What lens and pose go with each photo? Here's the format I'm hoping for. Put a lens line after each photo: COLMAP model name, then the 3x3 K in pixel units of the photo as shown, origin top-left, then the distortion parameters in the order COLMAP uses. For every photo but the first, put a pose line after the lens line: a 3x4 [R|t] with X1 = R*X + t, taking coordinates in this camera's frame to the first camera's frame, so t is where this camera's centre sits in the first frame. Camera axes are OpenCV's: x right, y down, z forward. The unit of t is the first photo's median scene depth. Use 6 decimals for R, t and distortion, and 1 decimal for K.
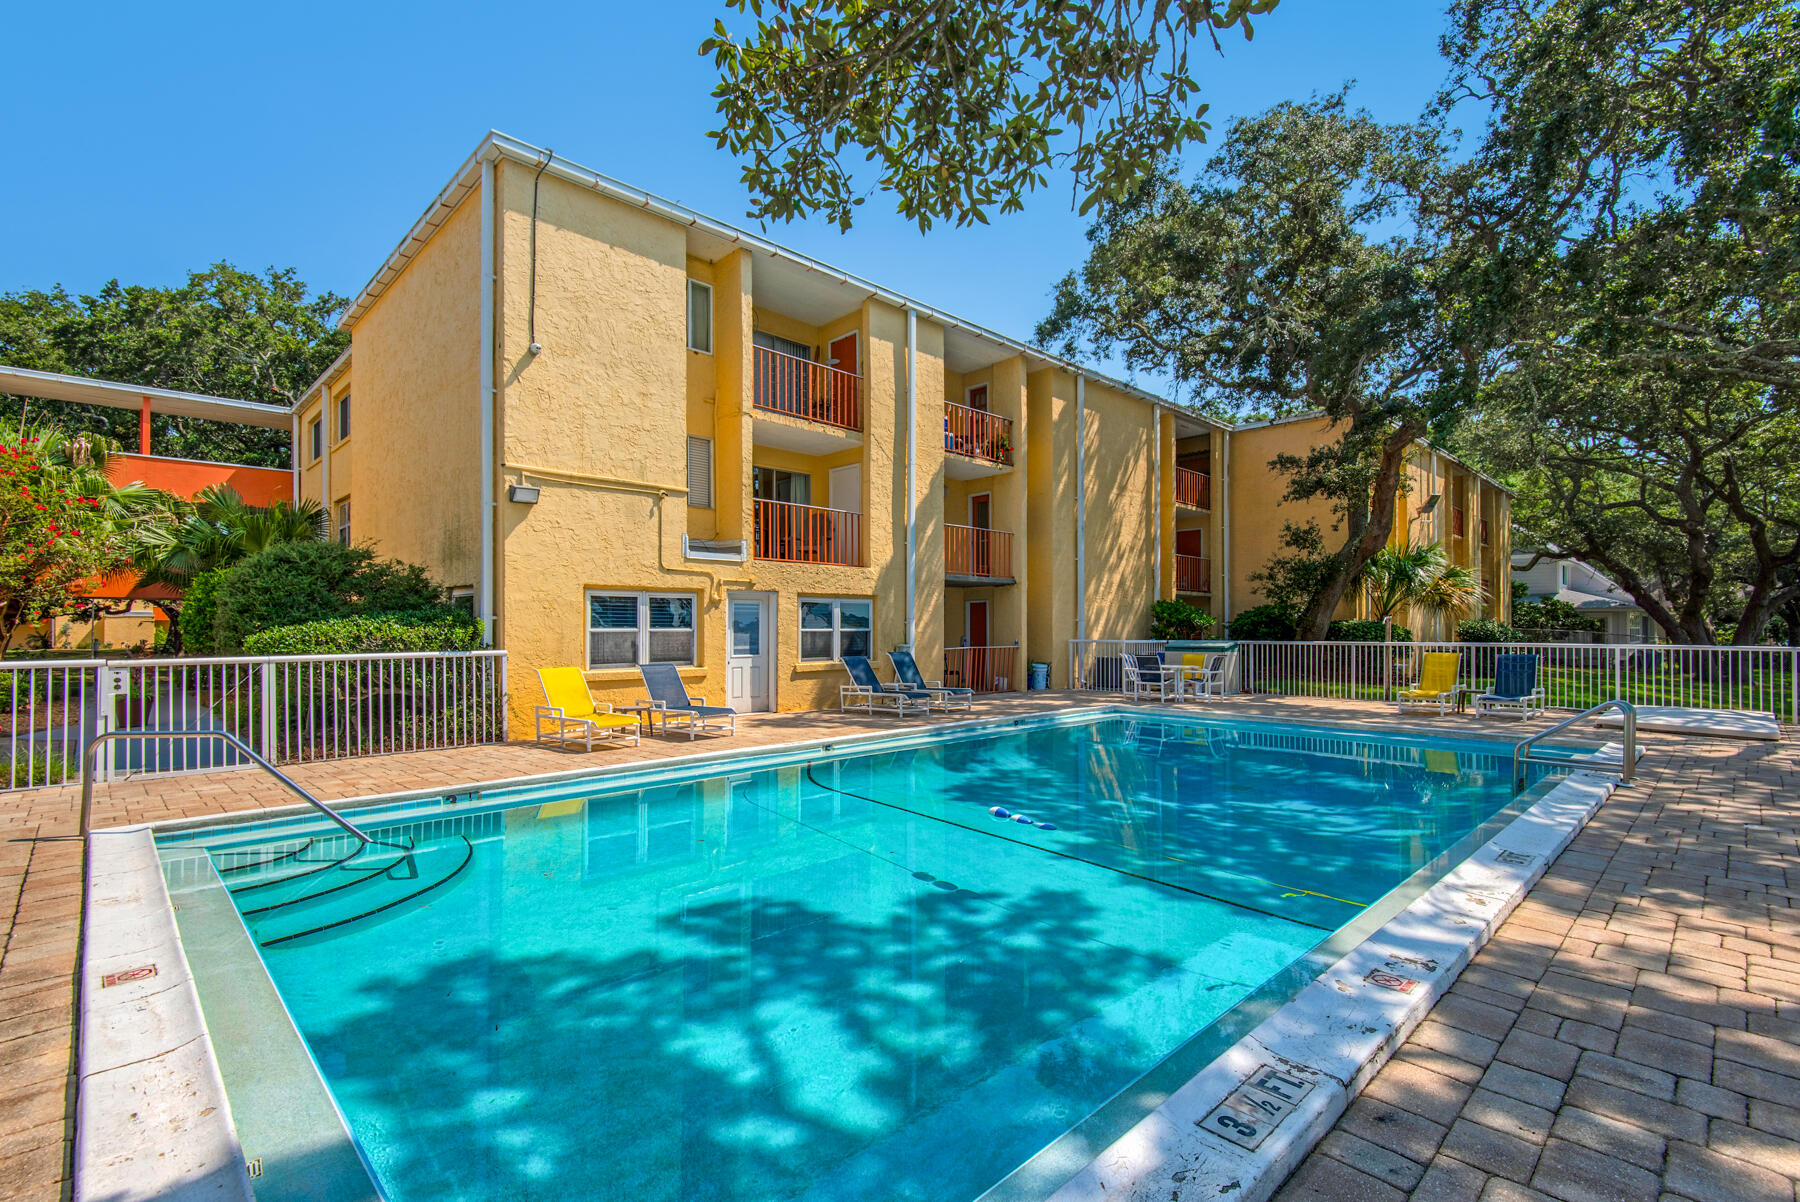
lens RADIAL K [[816.8, 0, 902.6], [0, 816.8, 616.7], [0, 0, 1]] dist [0.028845, -0.021805]
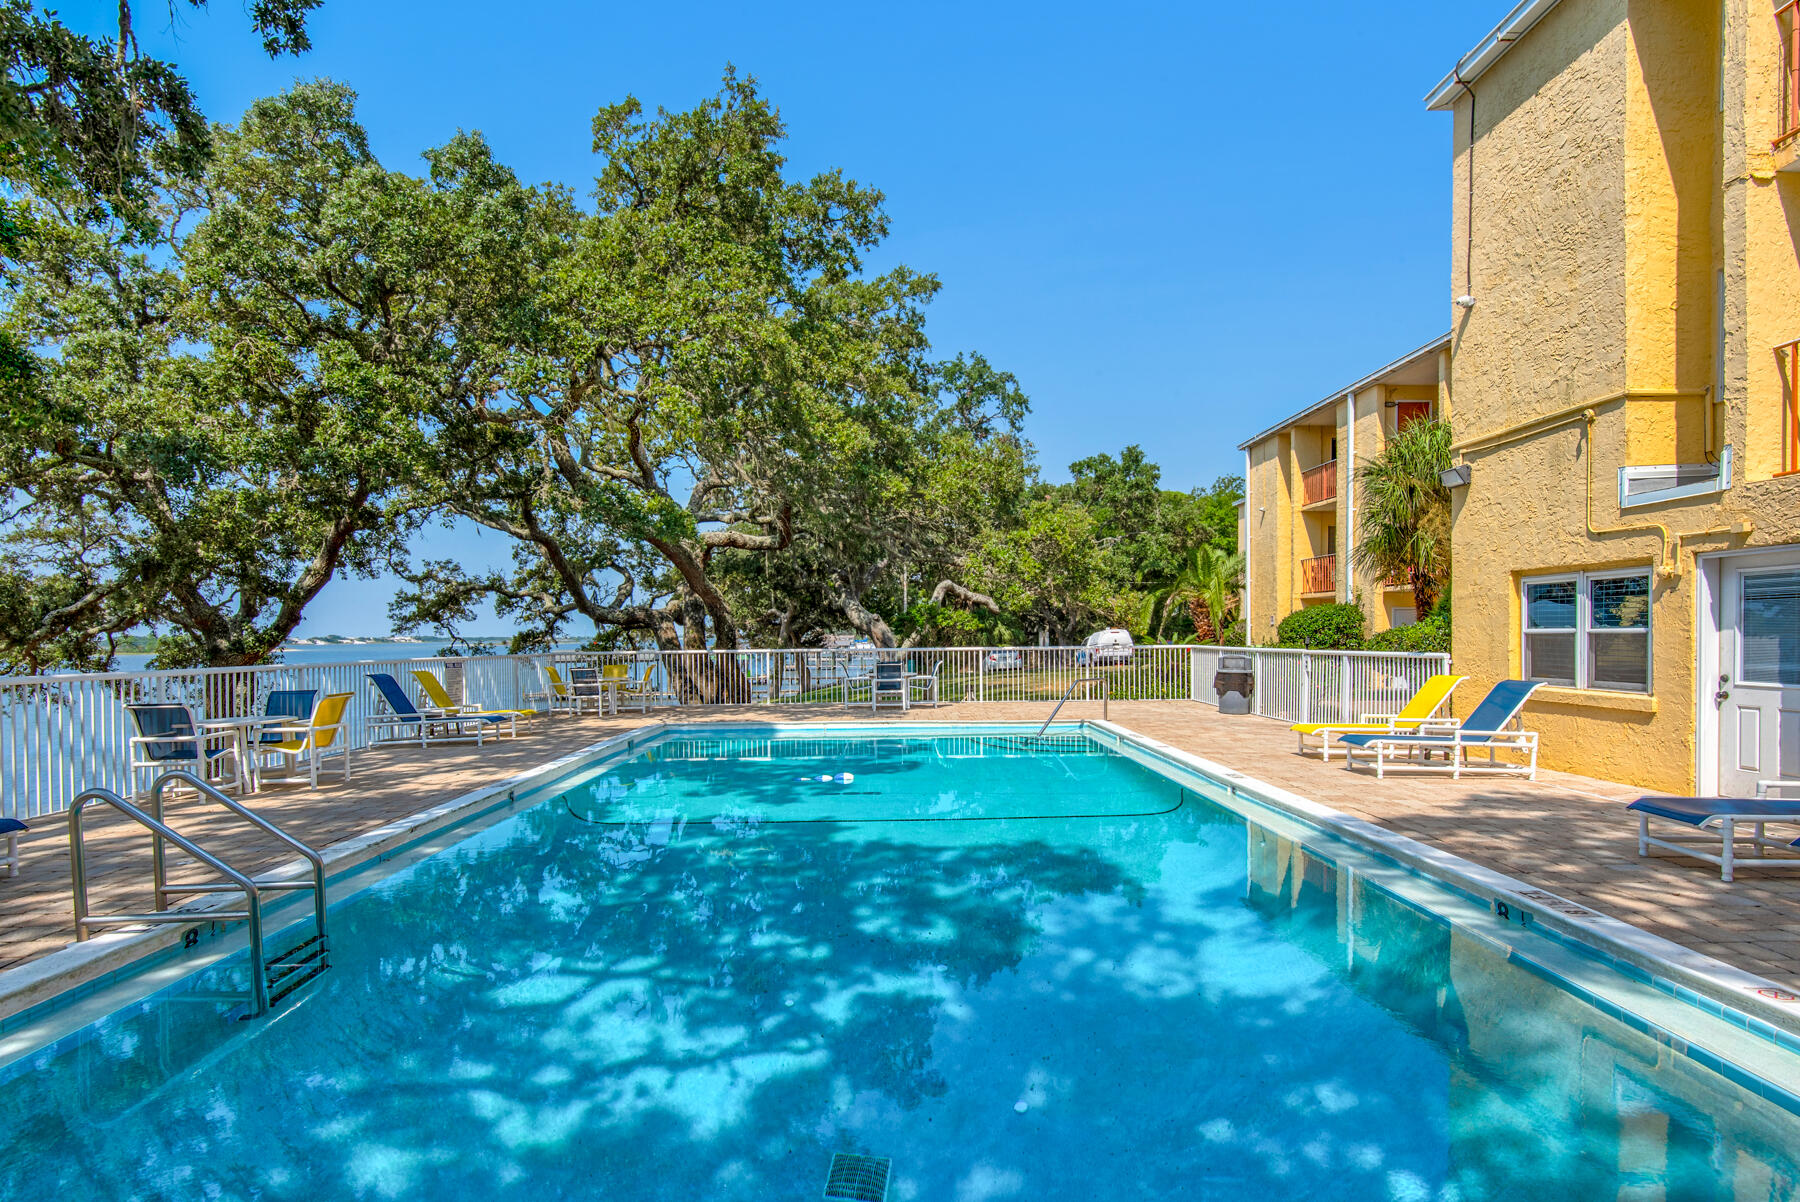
lens RADIAL K [[994.4, 0, 900.0], [0, 994.4, 601.0], [0, 0, 1]] dist [0.003439, 0.000489]
pose [[-0.694145, -0.012465, -0.719727, 0.636467], [0.021852, 0.999024, -0.038377, 0.011419], [0.719503, -0.042366, -0.693196, 1.152552]]
